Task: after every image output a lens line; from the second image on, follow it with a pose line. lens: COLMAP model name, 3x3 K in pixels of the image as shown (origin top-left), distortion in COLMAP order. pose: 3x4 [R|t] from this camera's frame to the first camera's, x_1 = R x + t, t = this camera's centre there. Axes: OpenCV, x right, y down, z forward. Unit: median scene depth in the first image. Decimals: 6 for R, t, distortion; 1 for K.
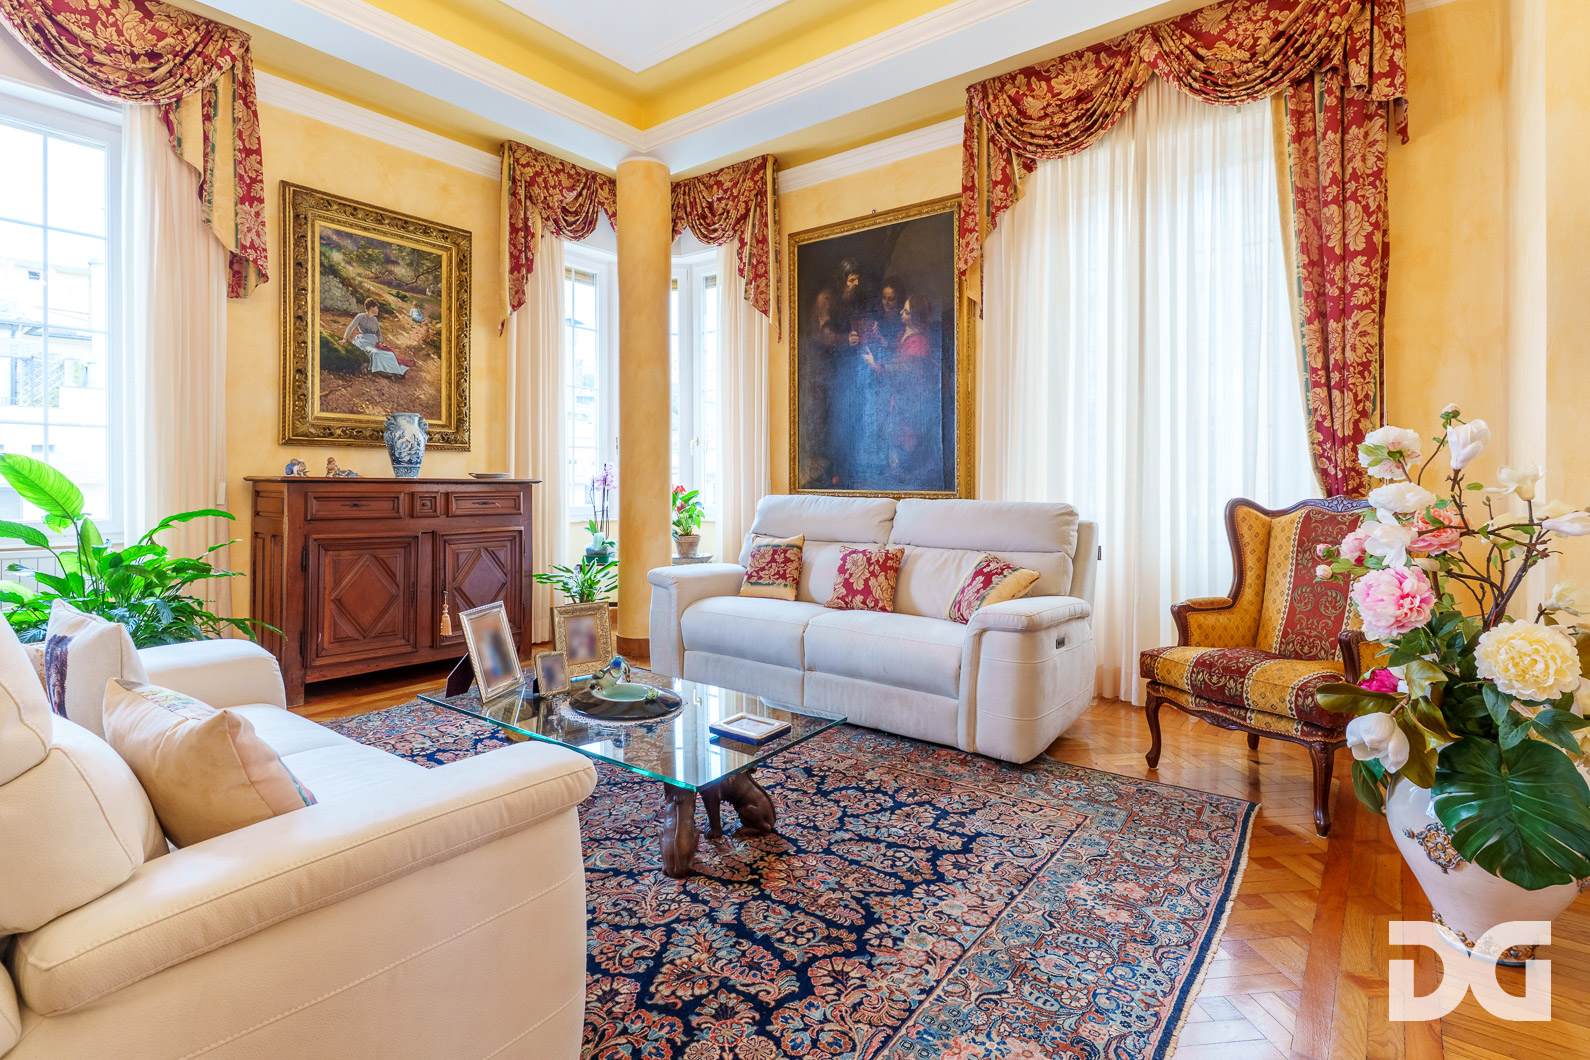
lens RADIAL K [[762.3, 0, 817.6], [0, 762.3, 492.2], [0, 0, 1]] dist [-0.026742, -0.000959]
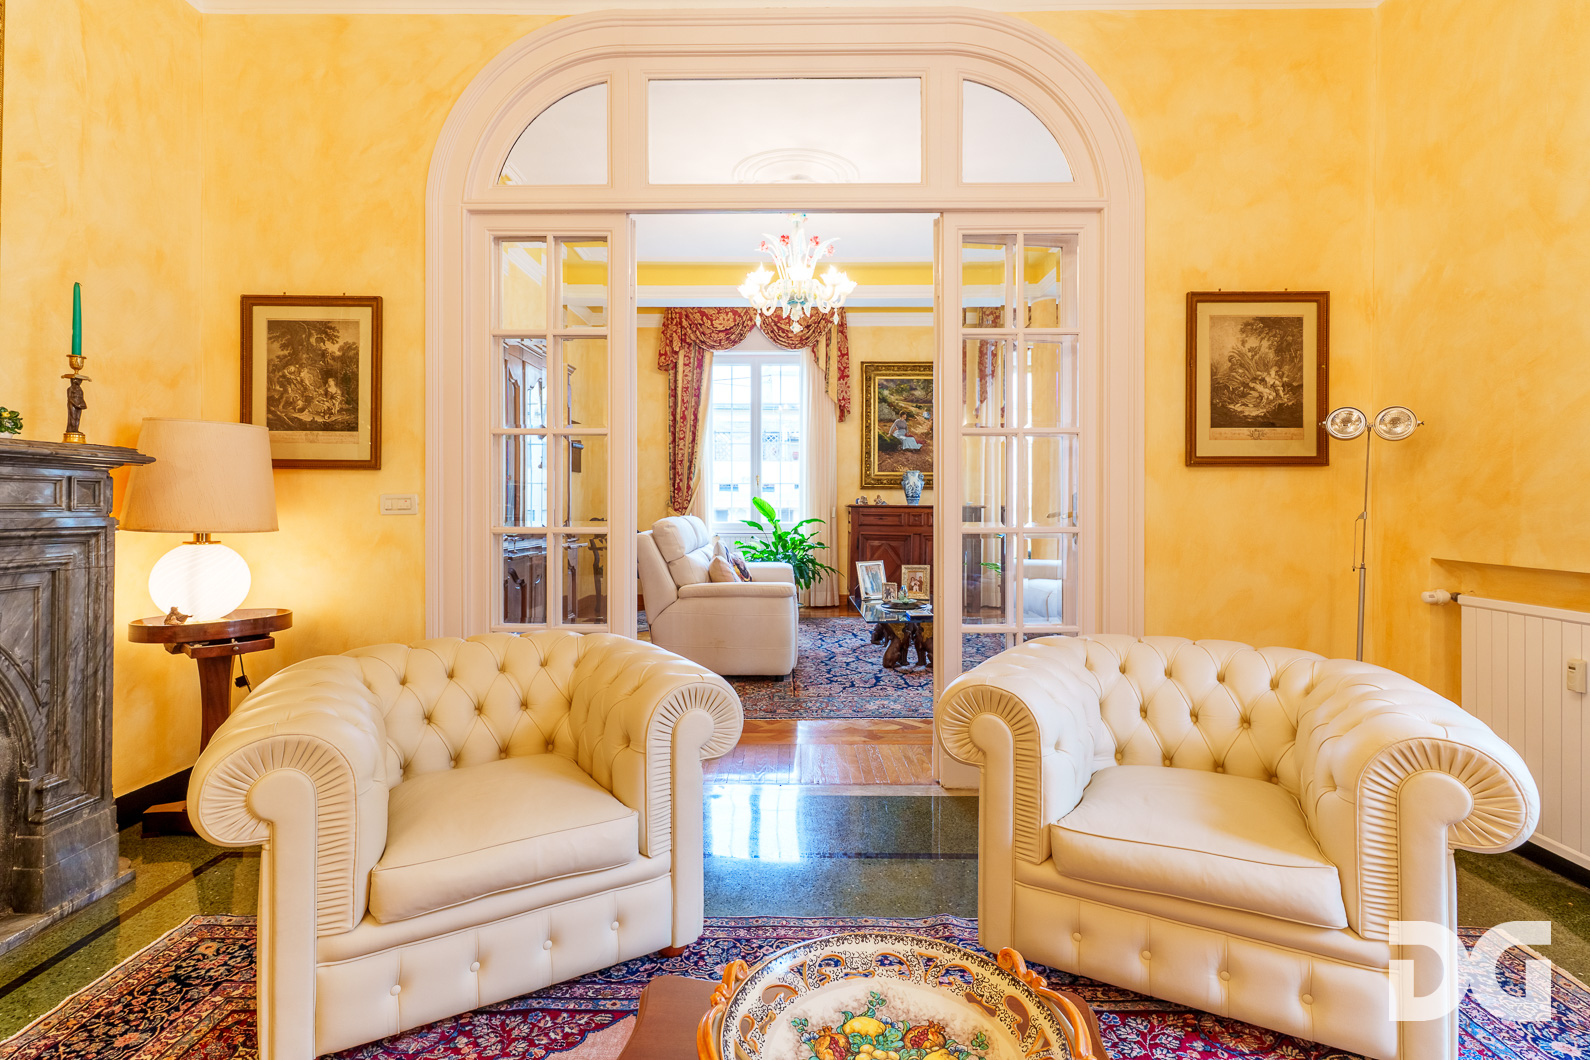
lens RADIAL K [[762.3, 0, 794.1], [0, 762.3, 514.3], [0, 0, 1]] dist [-0.026742, -0.000959]
pose [[0.593977, 0.012572, -0.804384, 0.851104], [-0.009905, 0.999916, 0.008313, -0.008500], [0.804421, 0.003030, 0.594052, -0.390518]]
